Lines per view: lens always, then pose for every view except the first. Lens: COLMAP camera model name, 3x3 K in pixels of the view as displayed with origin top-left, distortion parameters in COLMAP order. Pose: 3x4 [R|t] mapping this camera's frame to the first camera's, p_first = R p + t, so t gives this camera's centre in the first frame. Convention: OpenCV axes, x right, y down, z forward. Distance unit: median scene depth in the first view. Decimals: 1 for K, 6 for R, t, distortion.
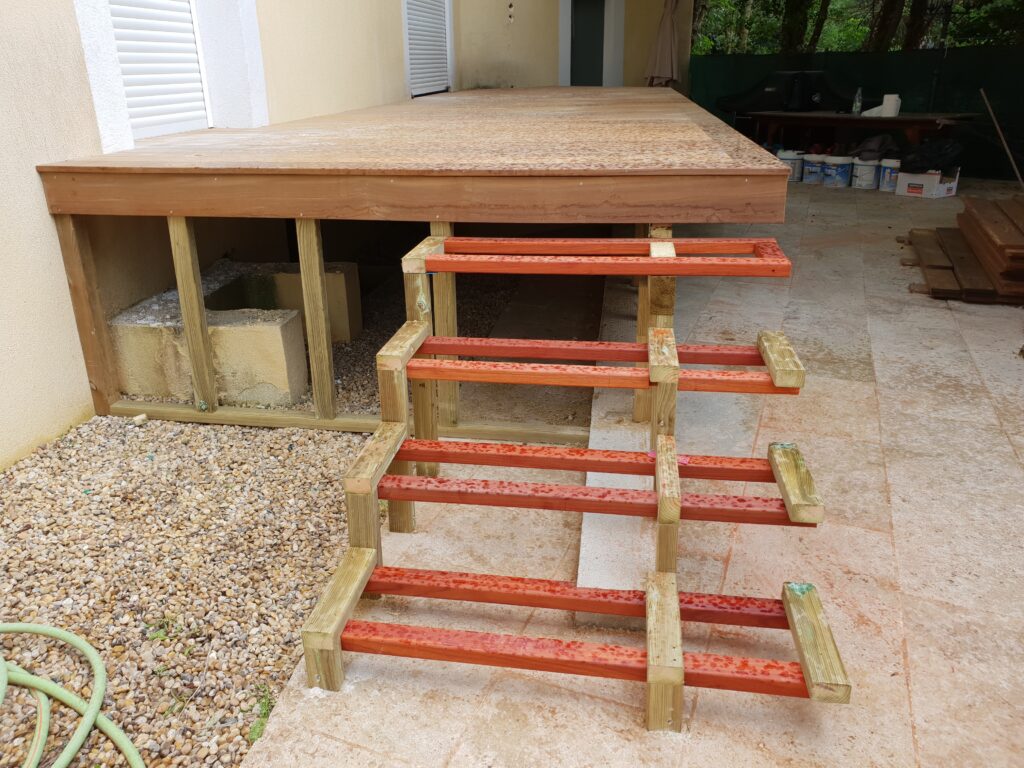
lens RADIAL K [[795.5, 0, 509.3], [0, 795.5, 376.1], [0, 0, 1]] dist [0.010914, 0.007159]
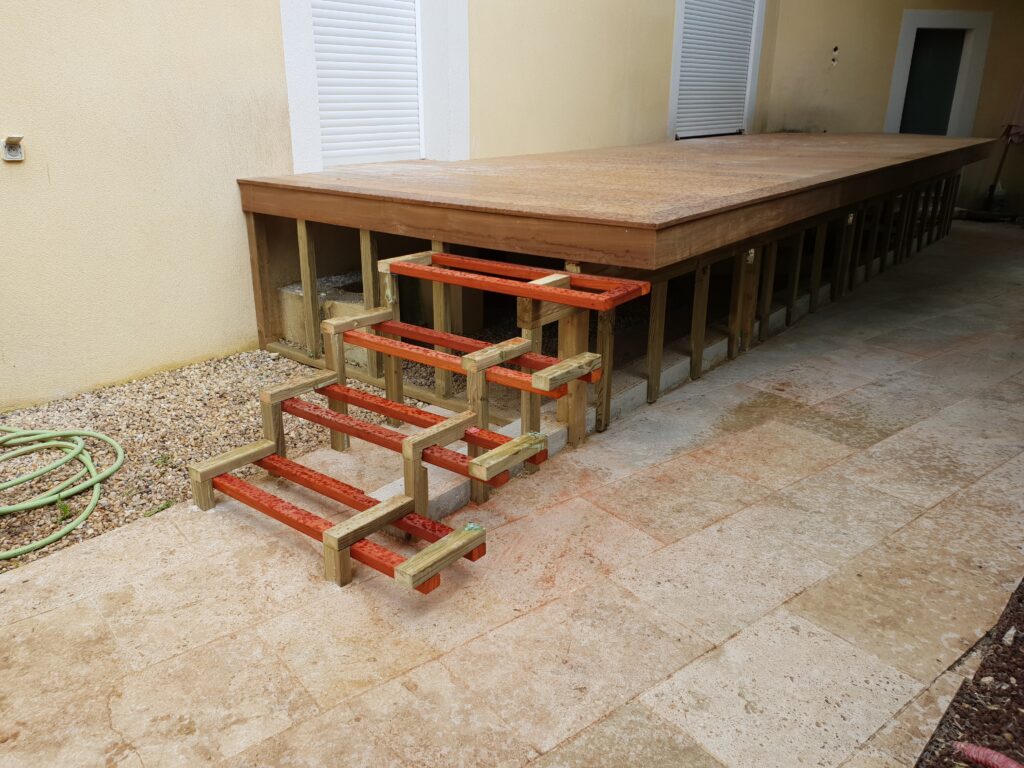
lens RADIAL K [[795.5, 0, 508.7], [0, 795.5, 389.2], [0, 0, 1]] dist [0.010914, 0.007159]
pose [[0.876318, 0.186837, -0.444025, 0.628208], [-0.195465, 0.980346, 0.026746, -0.008151], [0.440295, 0.063354, 0.895615, -0.124277]]
